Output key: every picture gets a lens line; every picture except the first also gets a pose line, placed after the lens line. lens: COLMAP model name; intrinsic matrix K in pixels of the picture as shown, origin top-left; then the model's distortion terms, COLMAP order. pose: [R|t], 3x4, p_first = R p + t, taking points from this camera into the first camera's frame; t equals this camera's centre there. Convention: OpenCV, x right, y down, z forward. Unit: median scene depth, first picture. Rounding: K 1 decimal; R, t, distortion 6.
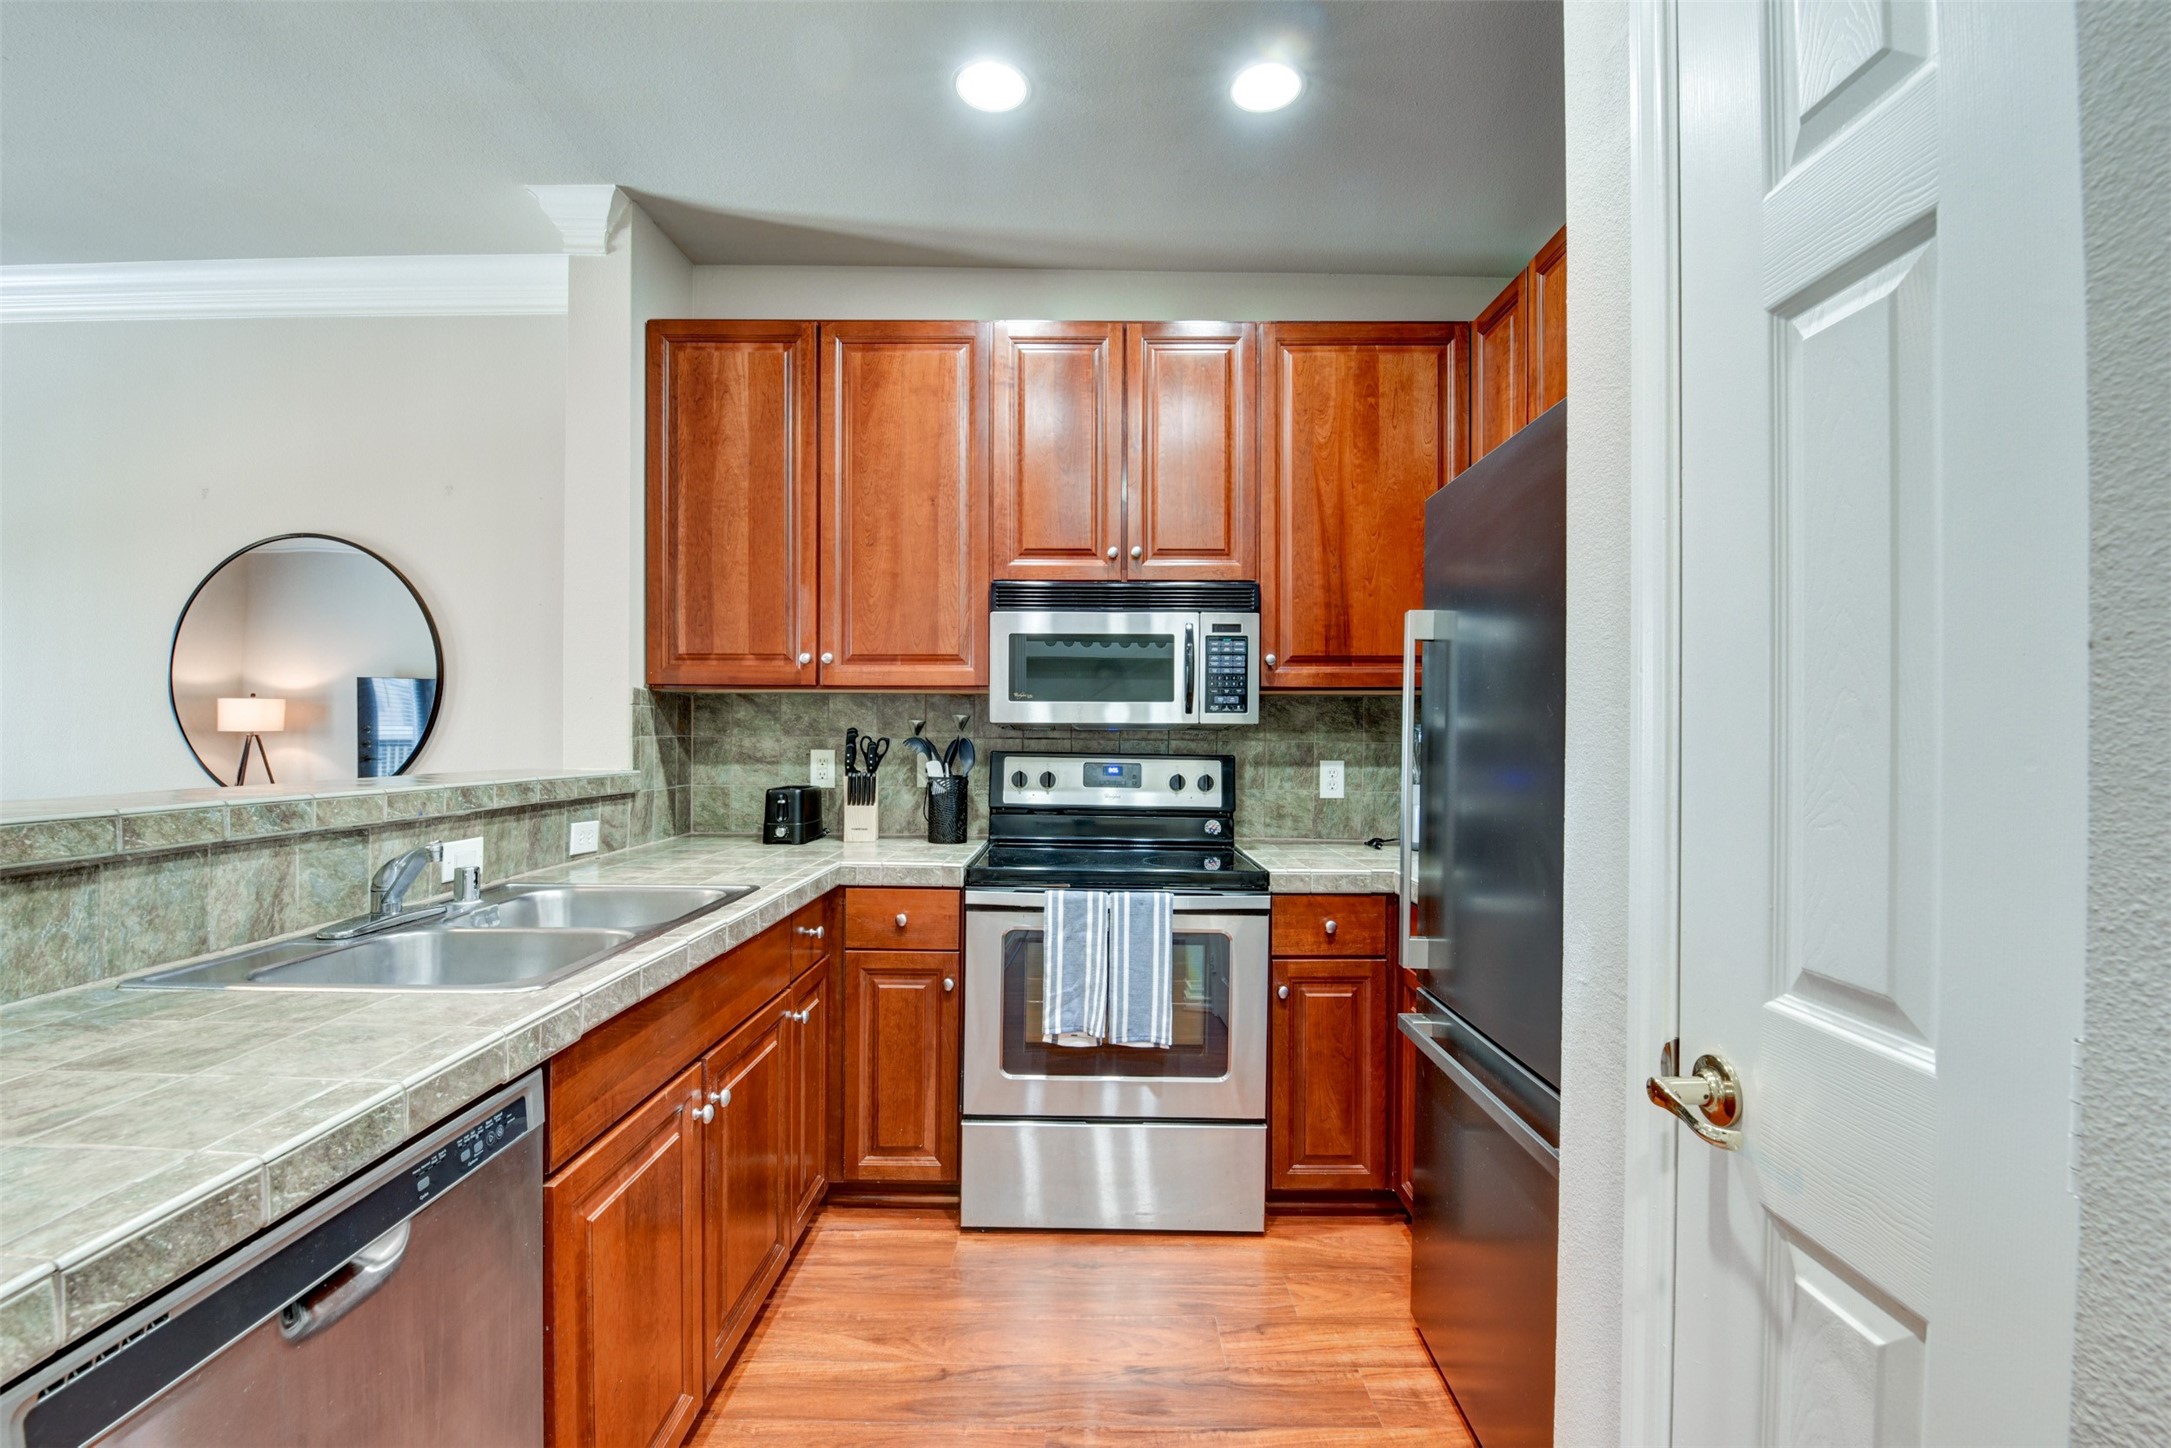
lens RADIAL K [[943.2, 0, 1085.3], [0, 943.2, 732.8], [0, 0, 1]] dist [-0.005277, -0.008682]
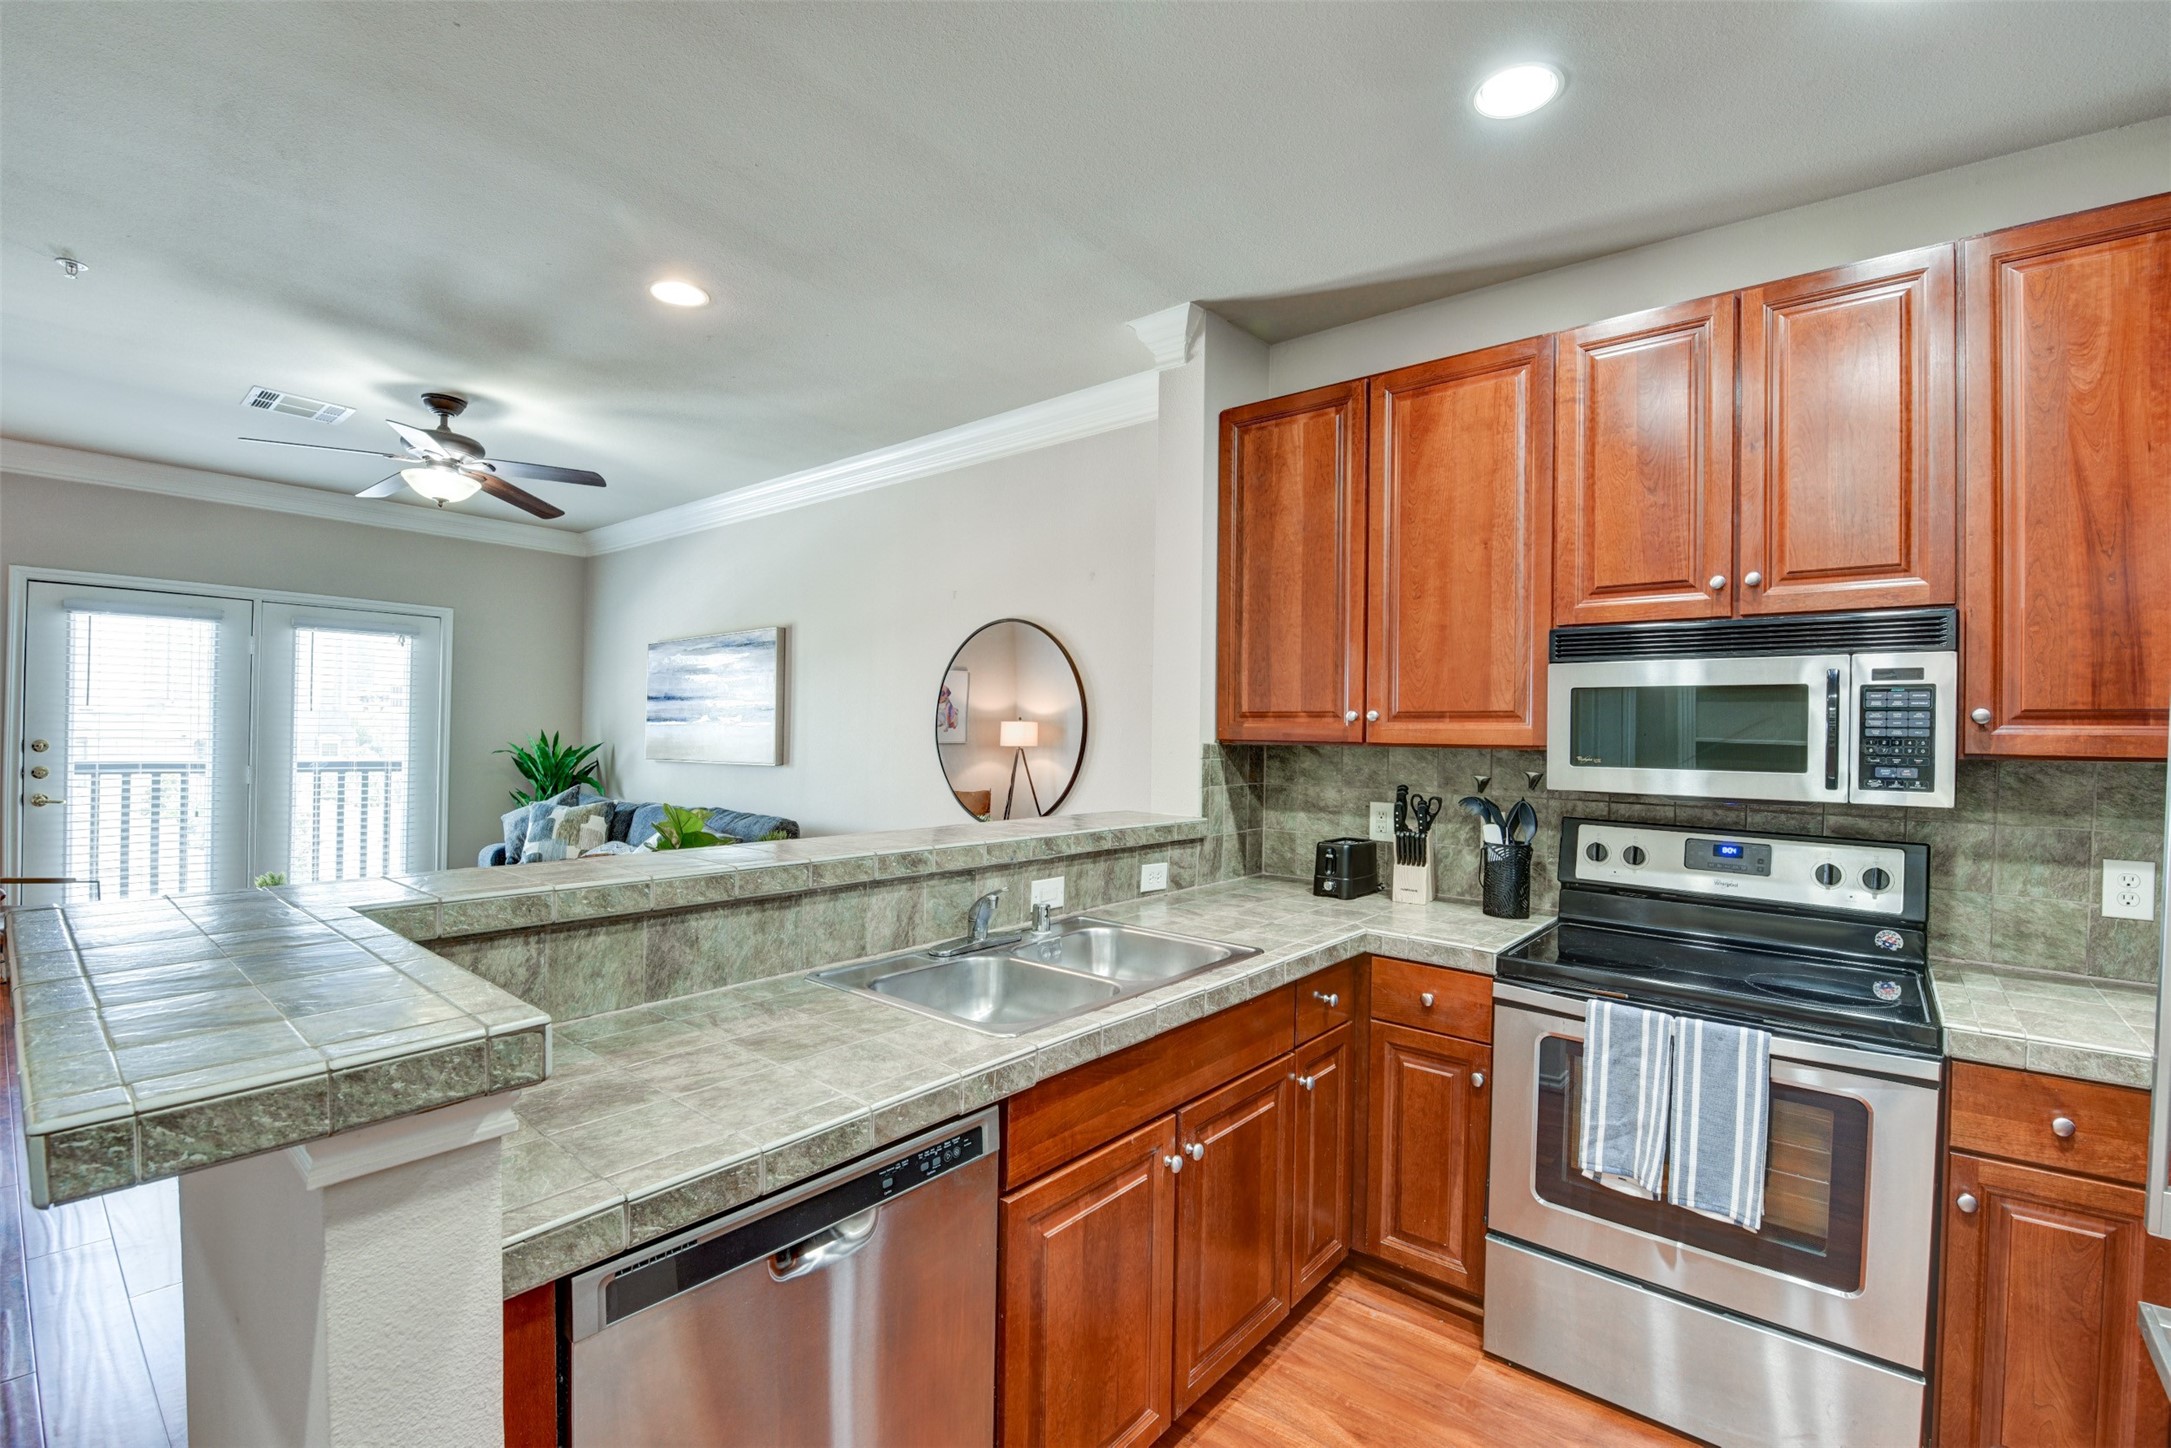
lens RADIAL K [[943.2, 0, 1084.7], [0, 943.2, 731.8], [0, 0, 1]] dist [-0.005277, -0.008682]
pose [[0.768809, 0.007457, -0.639435, 0.142910], [-0.011317, 0.999934, -0.001946, -0.064431], [0.639378, 0.008733, 0.768843, 0.051492]]
